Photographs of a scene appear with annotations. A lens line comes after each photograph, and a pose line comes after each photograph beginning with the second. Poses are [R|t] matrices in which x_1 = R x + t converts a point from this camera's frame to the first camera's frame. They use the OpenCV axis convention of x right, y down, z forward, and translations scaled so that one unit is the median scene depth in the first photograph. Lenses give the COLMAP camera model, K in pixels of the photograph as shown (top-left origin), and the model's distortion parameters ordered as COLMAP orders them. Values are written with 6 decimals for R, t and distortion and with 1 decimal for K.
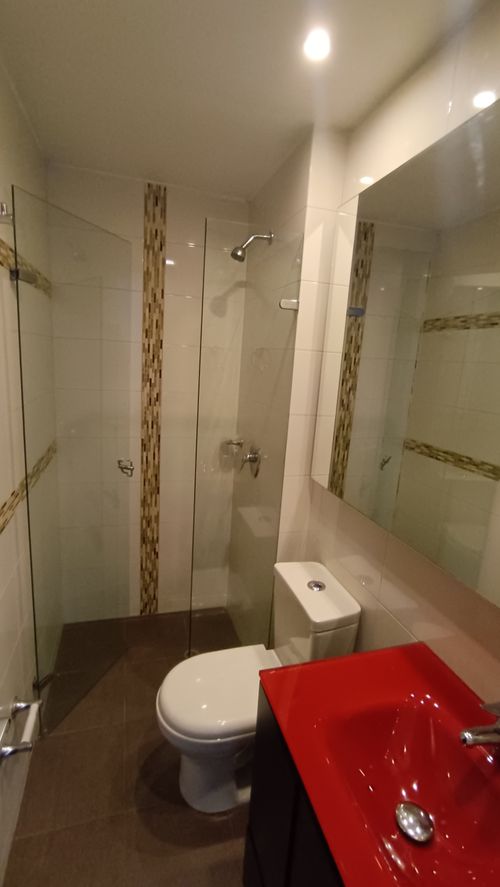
lens RADIAL K [[421.9, 0, 250.0], [0, 421.9, 443.5], [0, 0, 1]] dist [-0.003805, 0.026260]
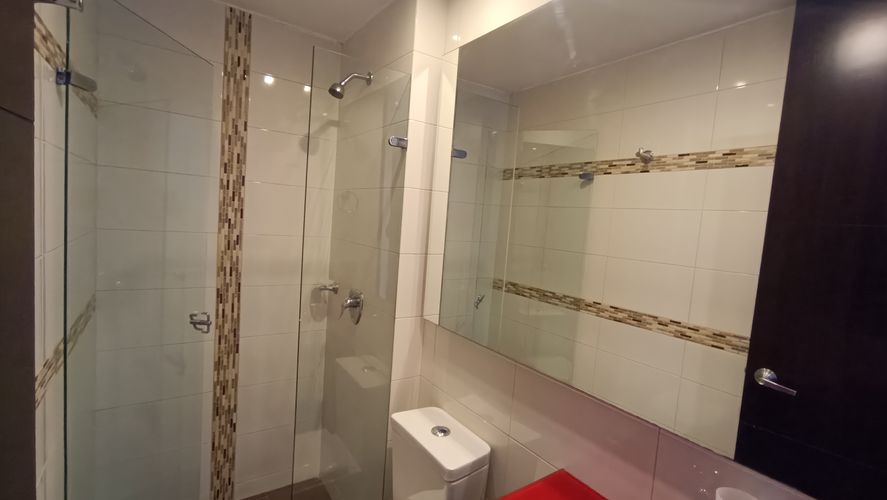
lens RADIAL K [[421.9, 0, 443.5], [0, 421.9, 250.0], [0, 0, 1]] dist [-0.003805, 0.026260]
pose [[0.949547, -0.014886, 0.313271, -0.092530], [0.048343, 0.993882, -0.099305, 0.019839], [-0.309876, 0.109439, 0.944458, 0.043712]]
